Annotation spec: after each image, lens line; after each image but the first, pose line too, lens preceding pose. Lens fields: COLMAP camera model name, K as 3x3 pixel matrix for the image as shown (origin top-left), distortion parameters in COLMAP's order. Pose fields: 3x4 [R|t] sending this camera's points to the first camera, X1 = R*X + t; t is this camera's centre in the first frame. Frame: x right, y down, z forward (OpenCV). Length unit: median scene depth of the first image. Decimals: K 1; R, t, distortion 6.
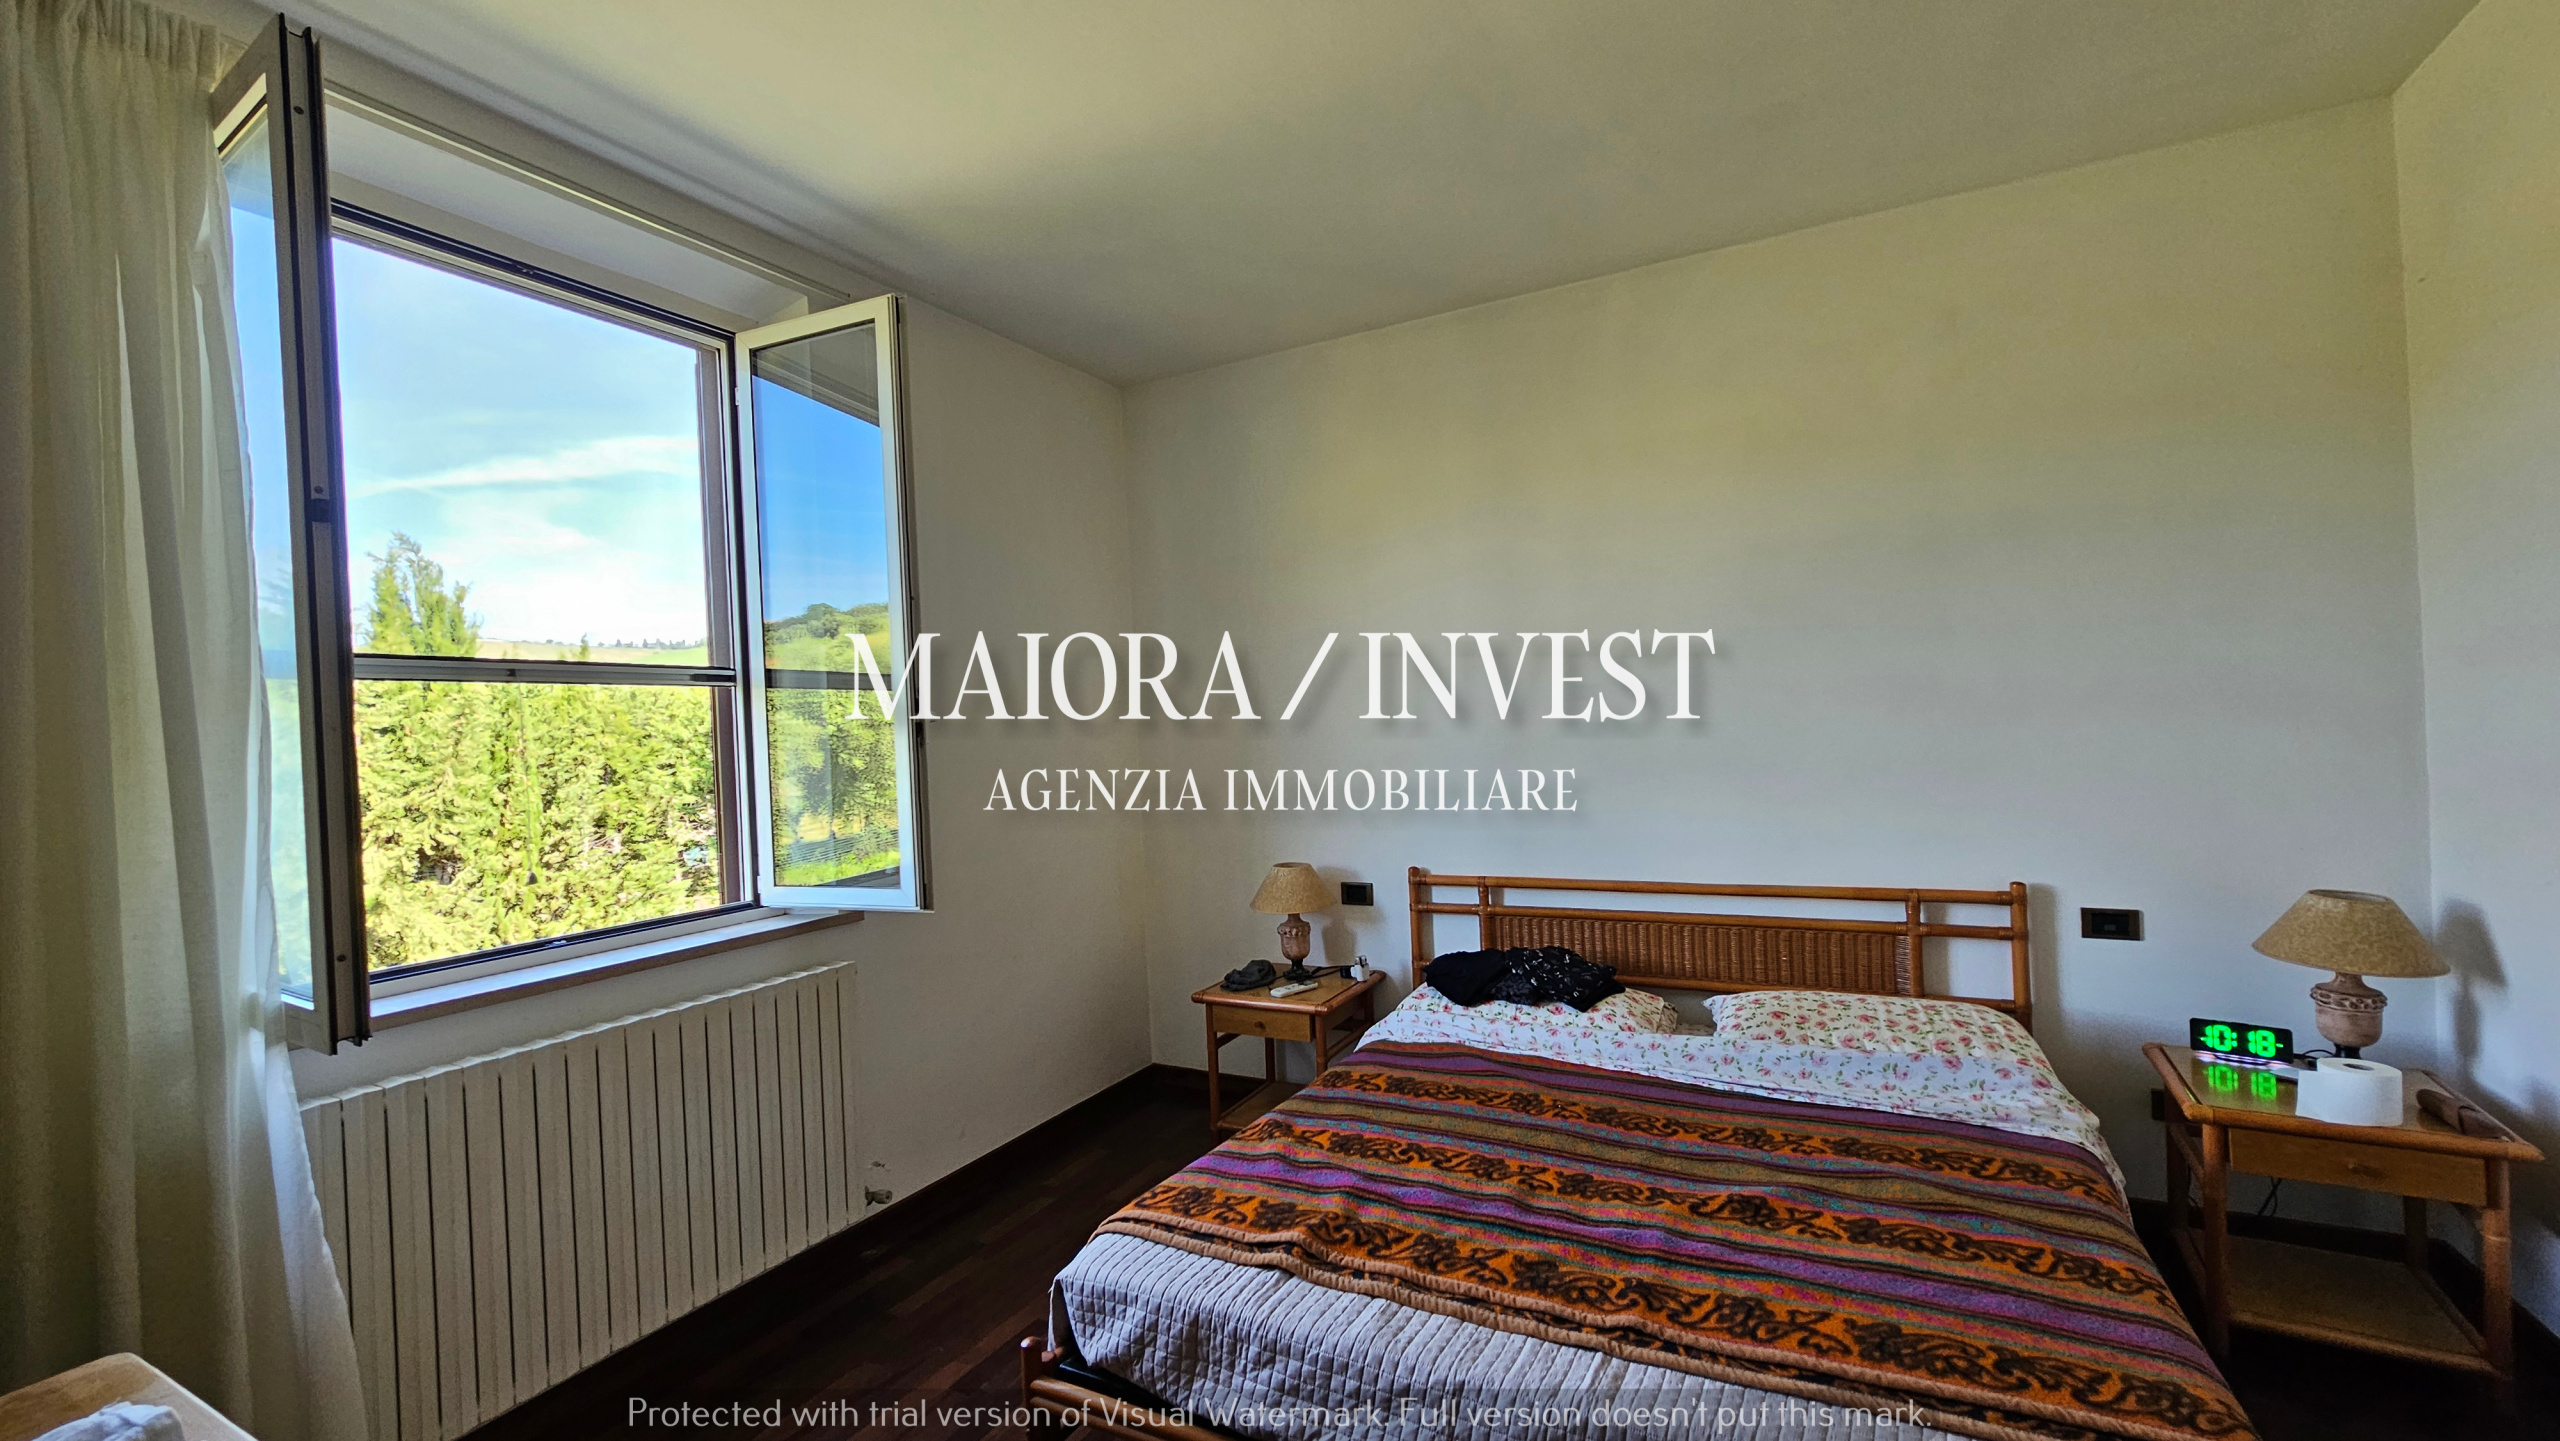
lens RADIAL K [[1053.0, 0, 1280.3], [0, 1053.0, 720.9], [0, 0, 1]] dist [0.000291, 0.003944]
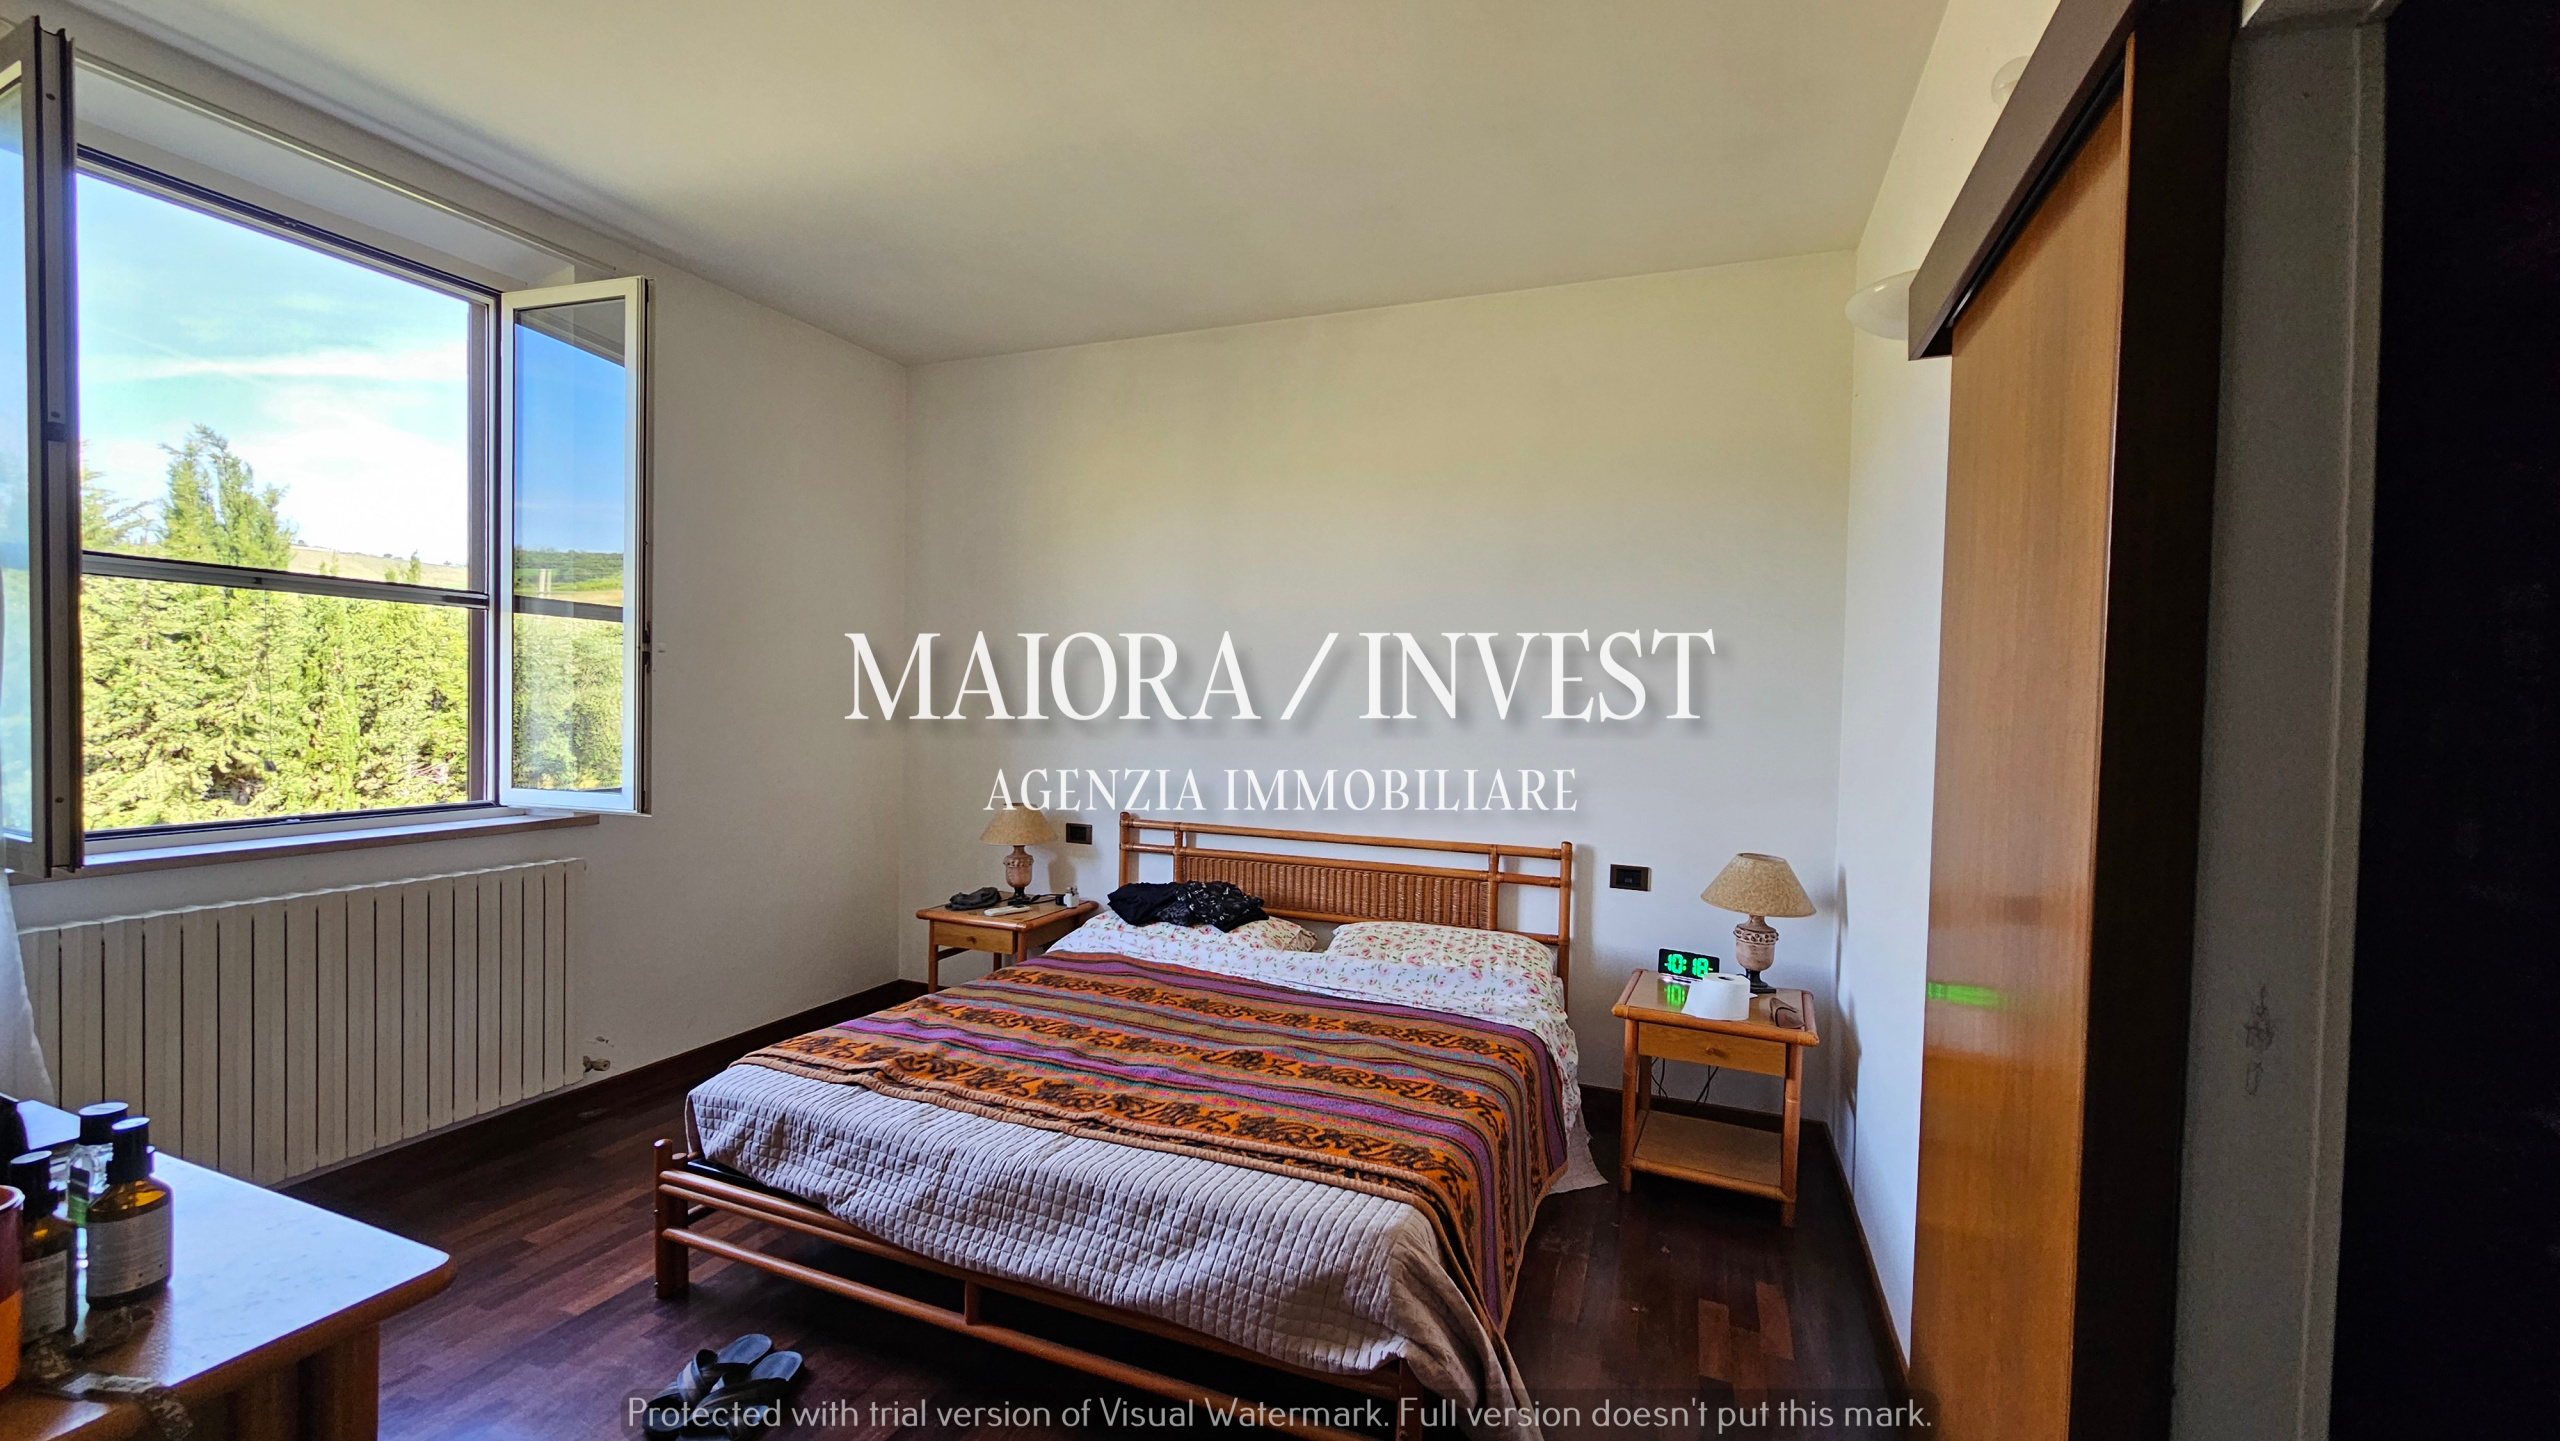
lens RADIAL K [[1053.0, 0, 1281.7], [0, 1053.0, 720.7], [0, 0, 1]] dist [0.000291, 0.003944]
pose [[0.992748, 0.065201, 0.100997, 0.225842], [-0.067327, 0.997573, 0.017779, 0.009321], [-0.099593, -0.024450, 0.994728, -0.210793]]
